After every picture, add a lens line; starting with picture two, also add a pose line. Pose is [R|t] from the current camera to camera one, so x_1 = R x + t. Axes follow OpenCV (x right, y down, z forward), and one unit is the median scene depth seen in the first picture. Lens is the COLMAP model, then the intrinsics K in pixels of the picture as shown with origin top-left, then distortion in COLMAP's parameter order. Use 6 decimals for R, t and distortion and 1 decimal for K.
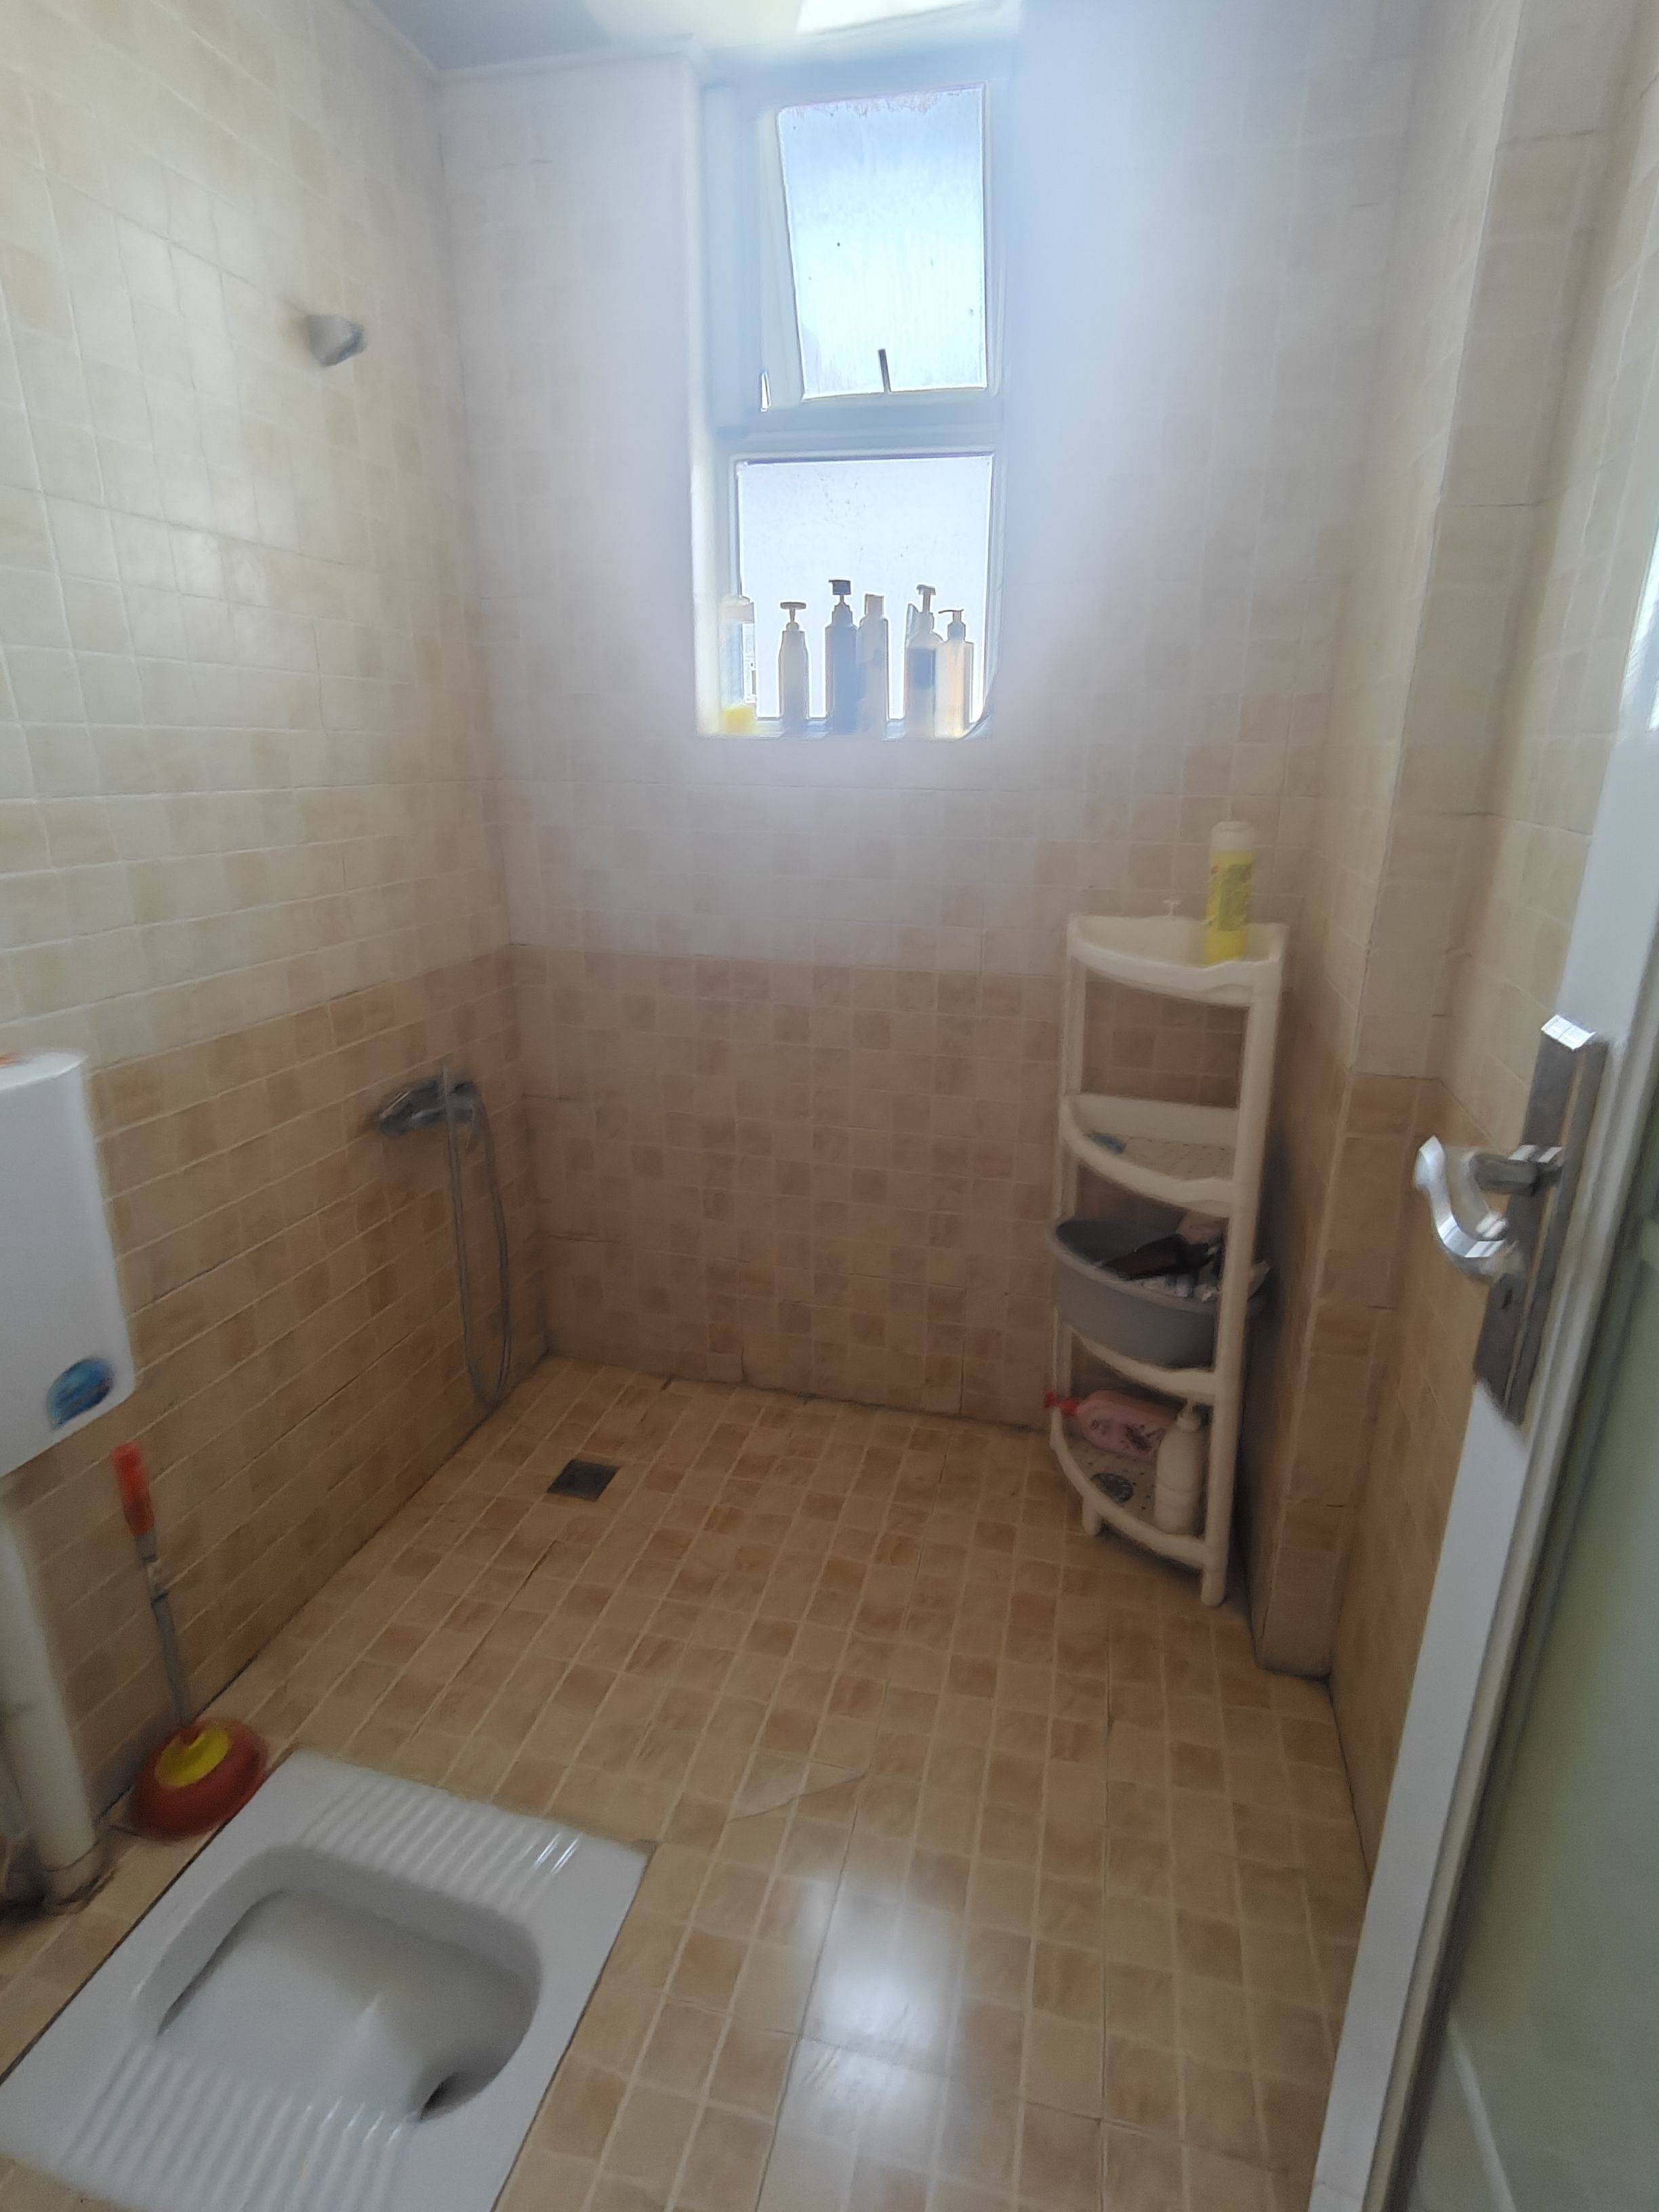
lens RADIAL K [[1058.8, 0, 854.2], [0, 1058.8, 1100.7], [0, 0, 1]] dist [0.002915, 0.000905]
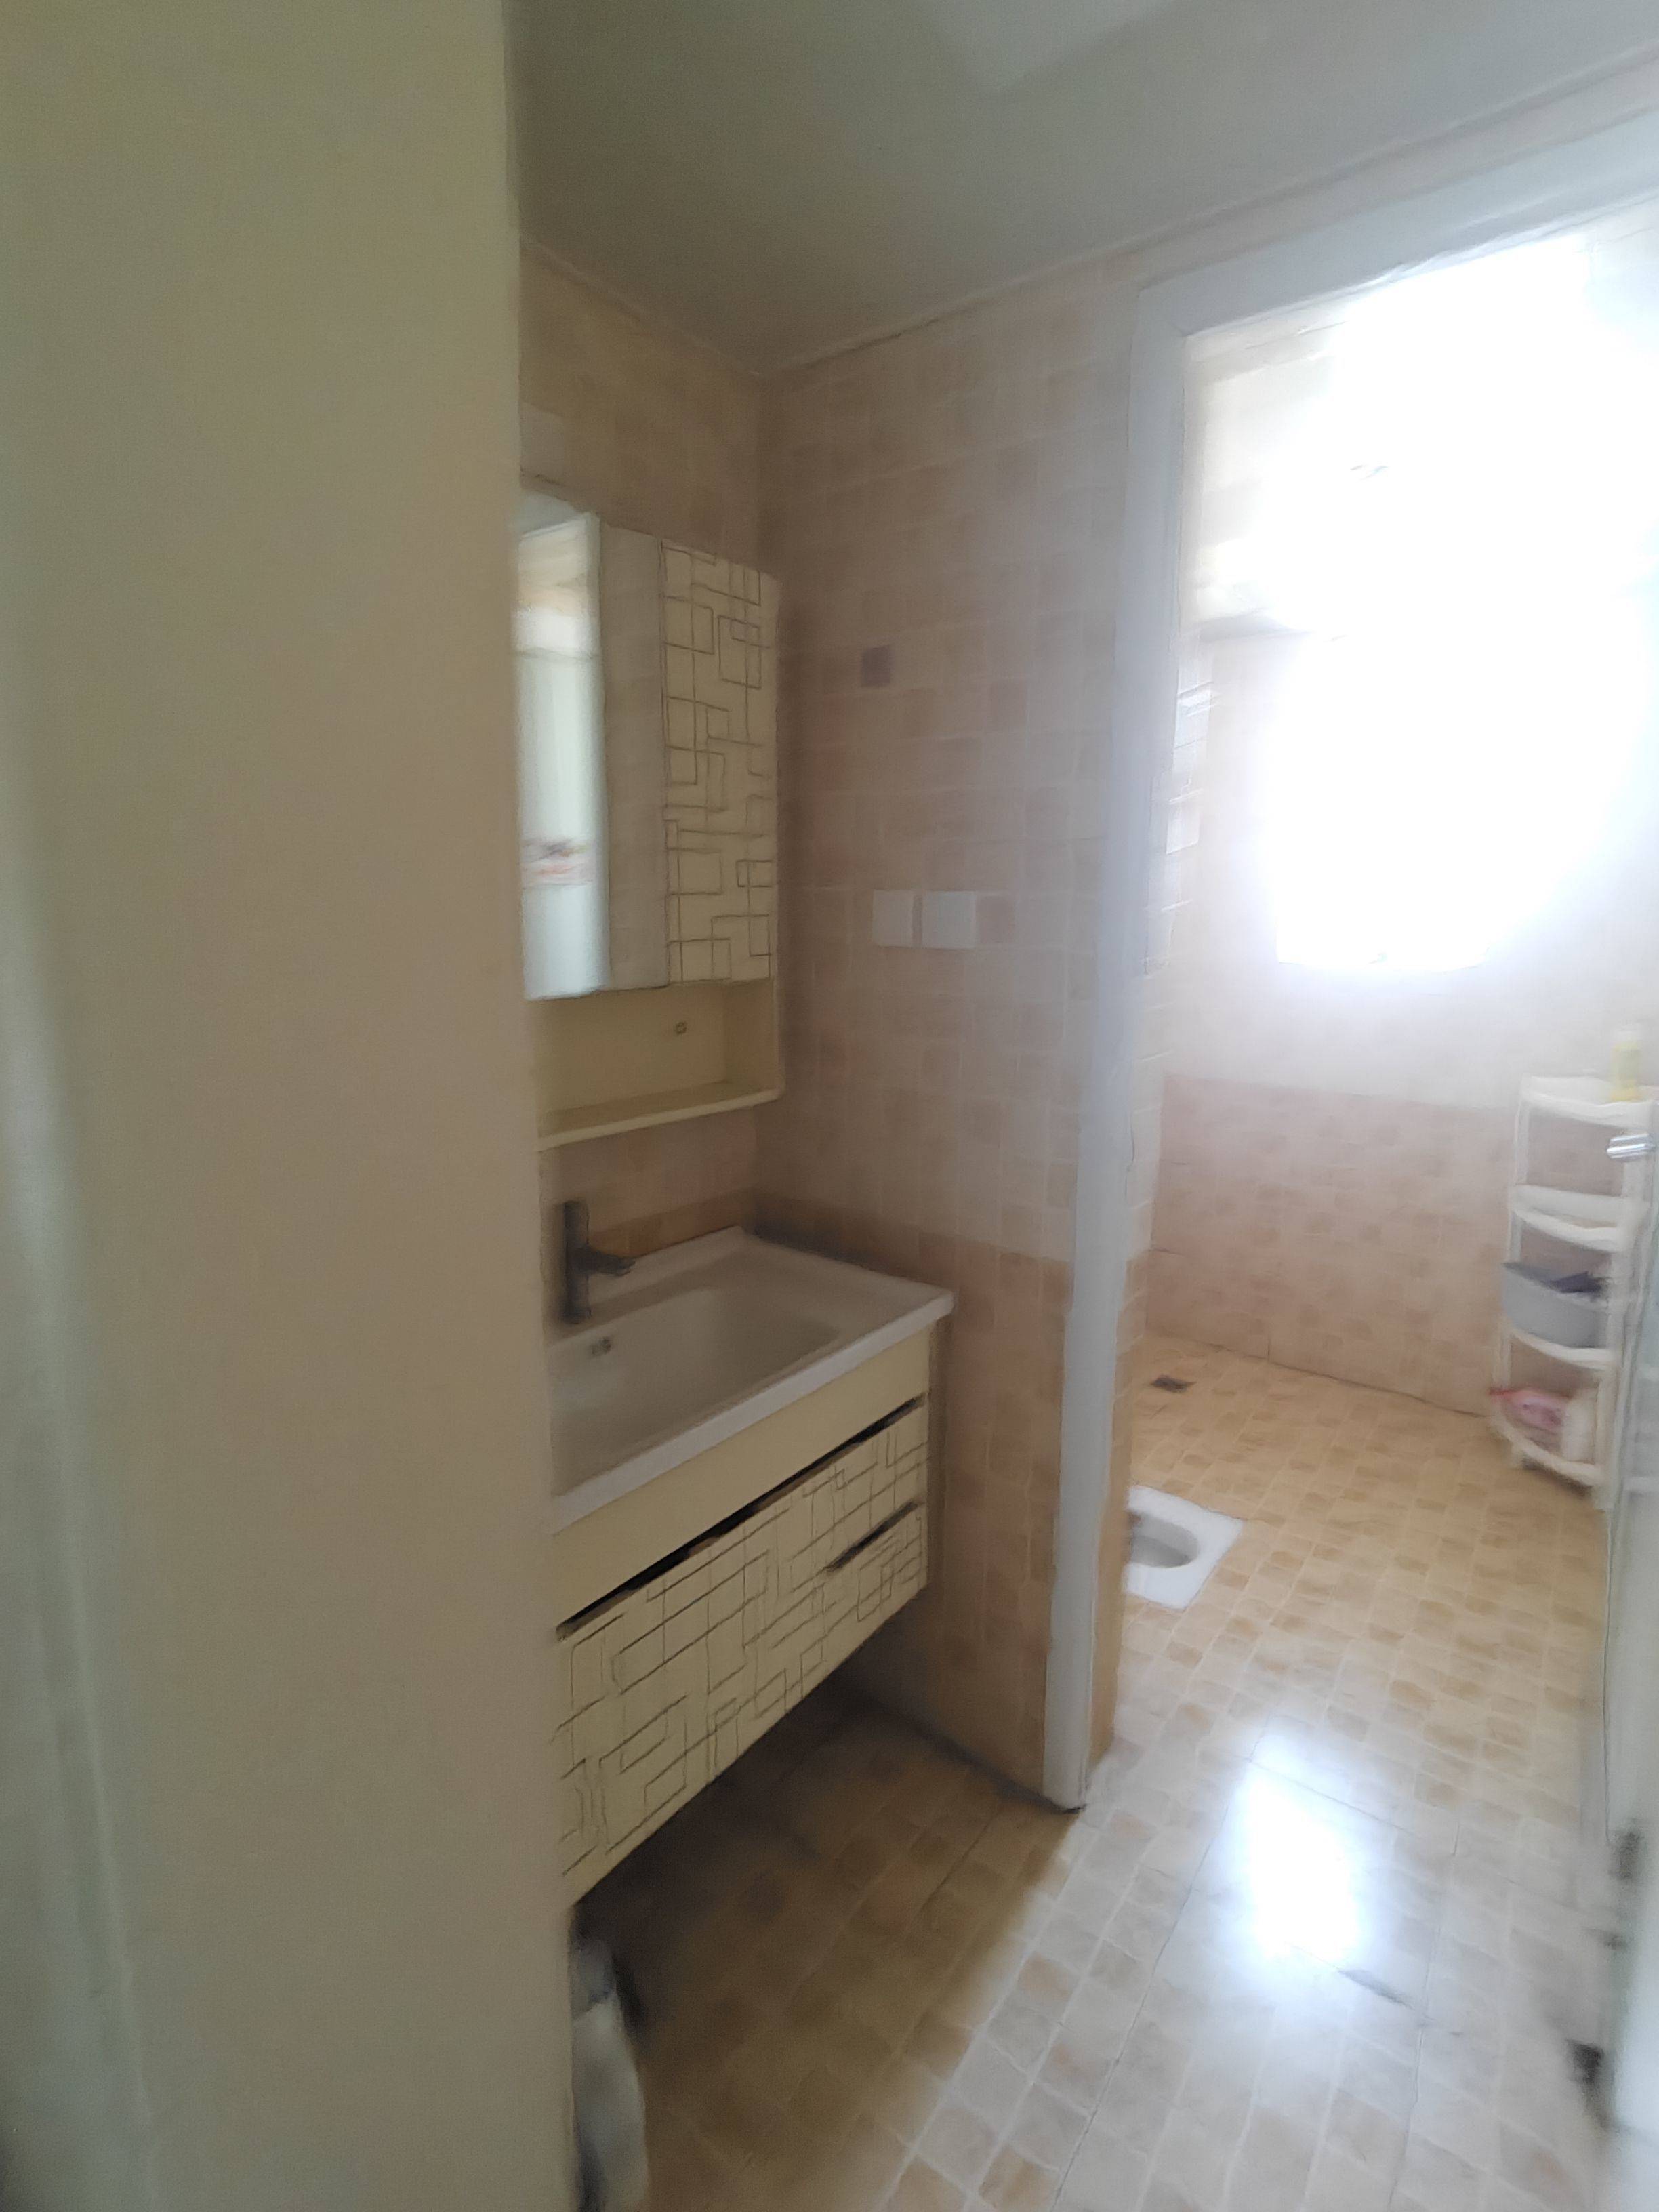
lens RADIAL K [[1058.8, 0, 854.2], [0, 1058.8, 1100.7], [0, 0, 1]] dist [0.002915, 0.000905]
pose [[0.923824, 0.073510, -0.375693, -0.128365], [-0.124063, 0.985915, -0.112159, 0.170475], [0.362157, 0.150224, 0.919932, -0.850852]]
